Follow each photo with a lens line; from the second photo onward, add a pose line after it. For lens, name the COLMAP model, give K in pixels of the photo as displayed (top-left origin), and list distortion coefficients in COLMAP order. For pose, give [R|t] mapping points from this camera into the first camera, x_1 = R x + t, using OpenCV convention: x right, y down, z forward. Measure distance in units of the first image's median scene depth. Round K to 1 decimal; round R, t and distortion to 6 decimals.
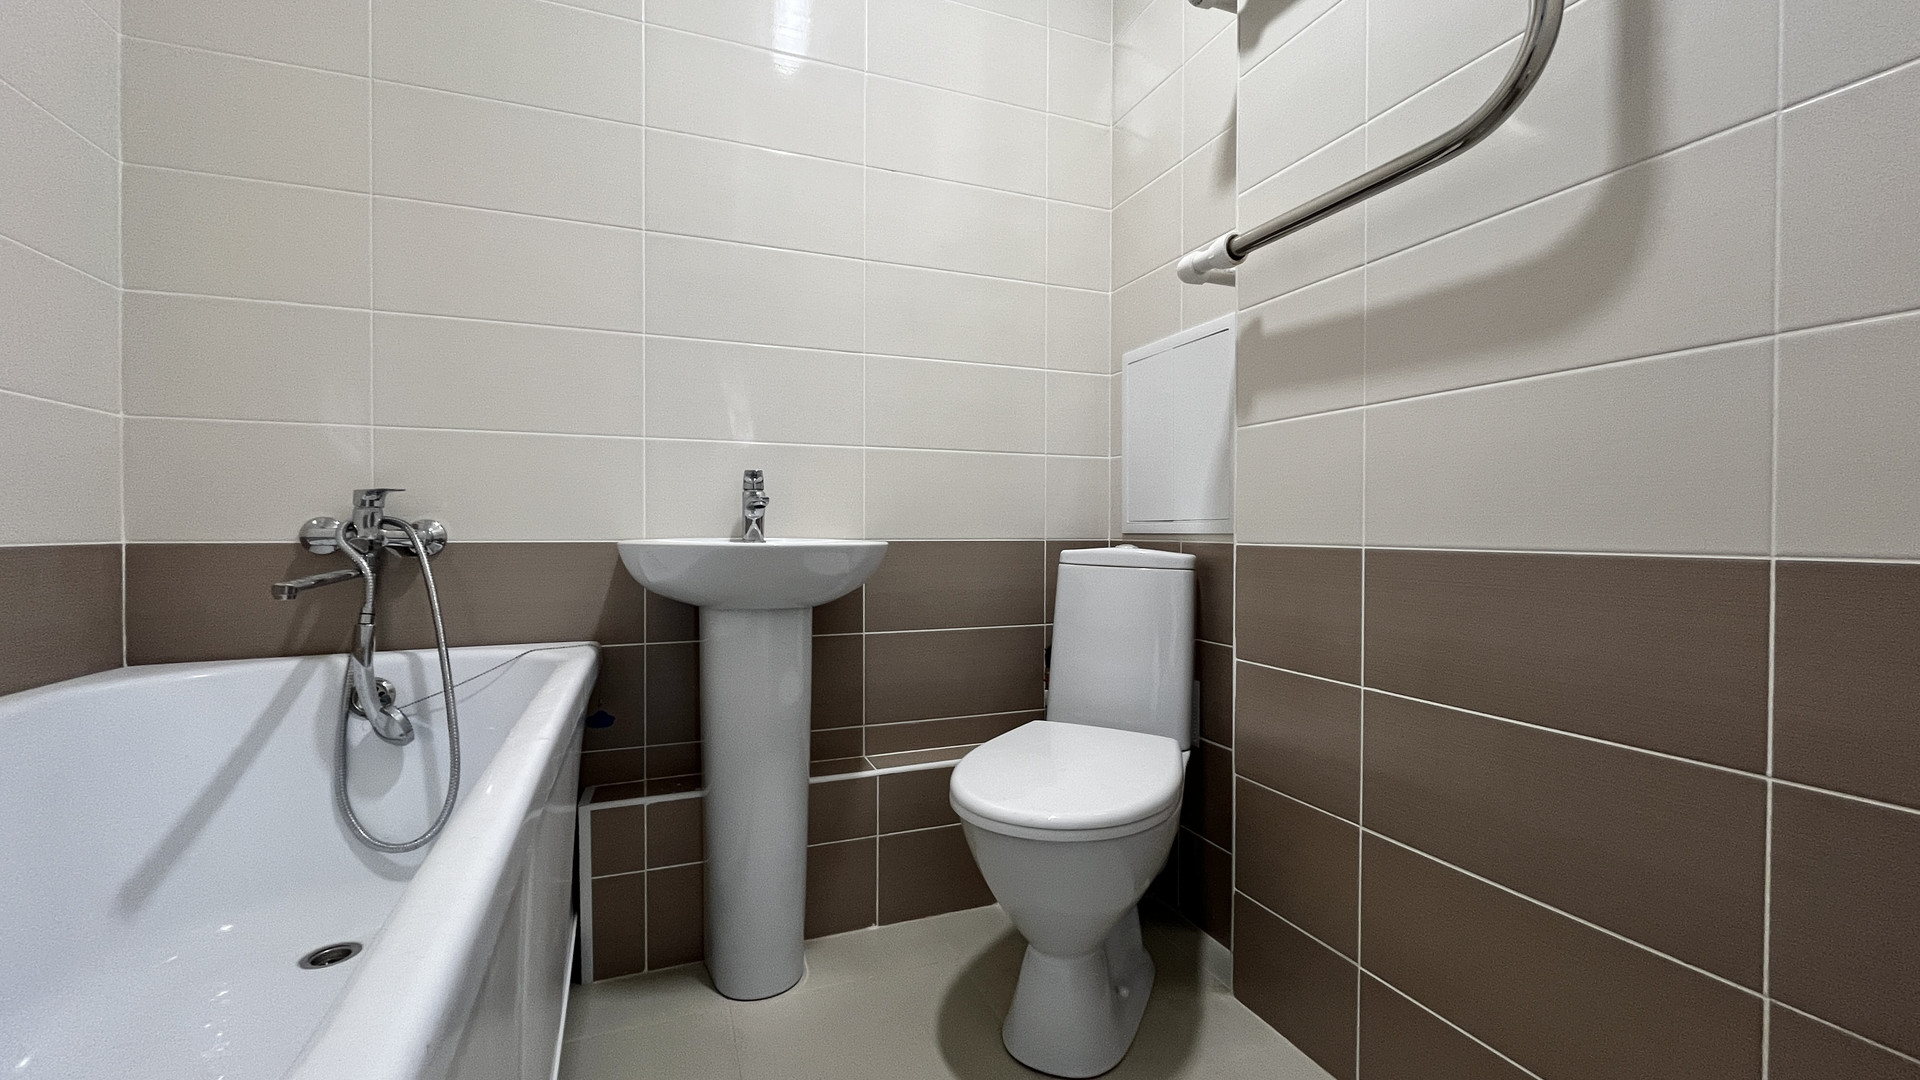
lens RADIAL K [[782.8, 0, 959.1], [0, 782.8, 539.0], [0, 0, 1]] dist [-0.001121, -0.000908]
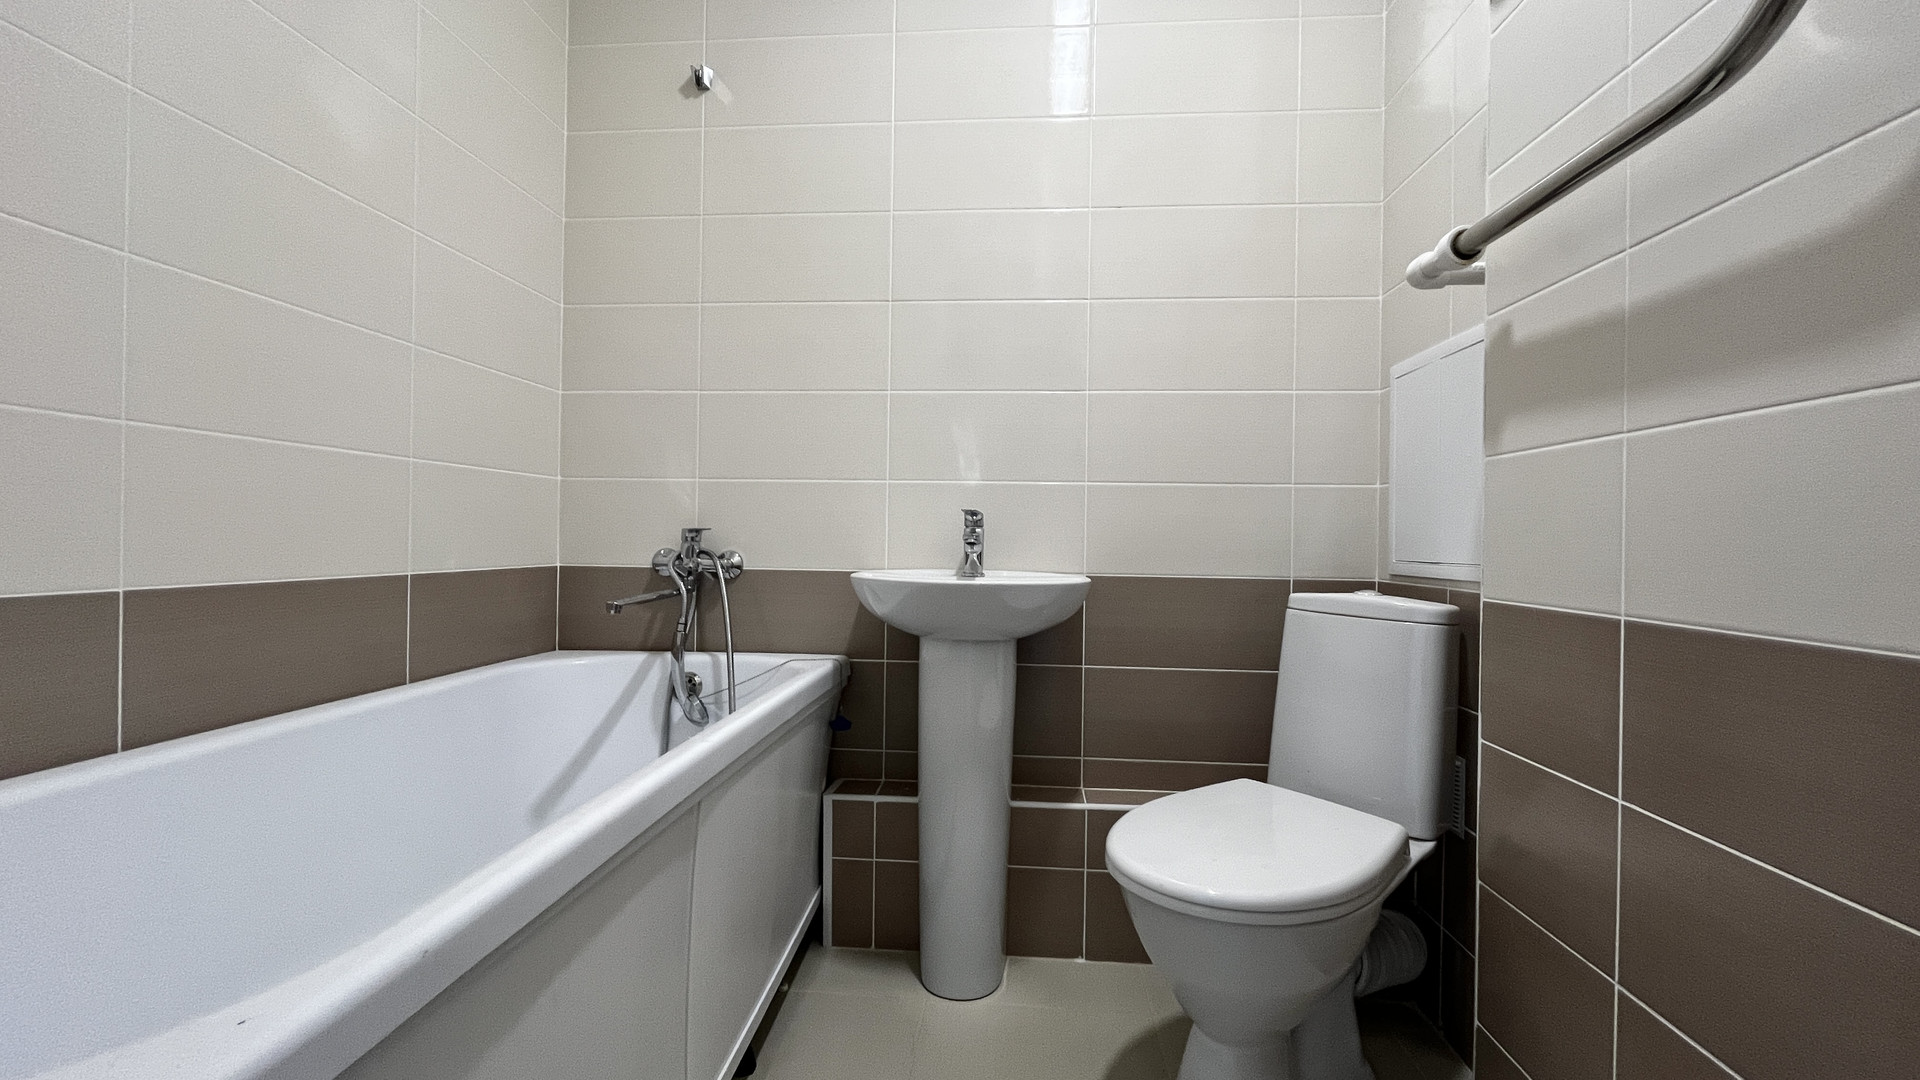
lens RADIAL K [[782.8, 0, 959.0], [0, 782.8, 537.7], [0, 0, 1]] dist [-0.001121, -0.000908]
pose [[0.896241, 0.010662, -0.443439, 0.224008], [-0.017132, 0.999797, -0.010587, -0.040009], [0.443237, 0.017085, 0.896242, 0.020569]]
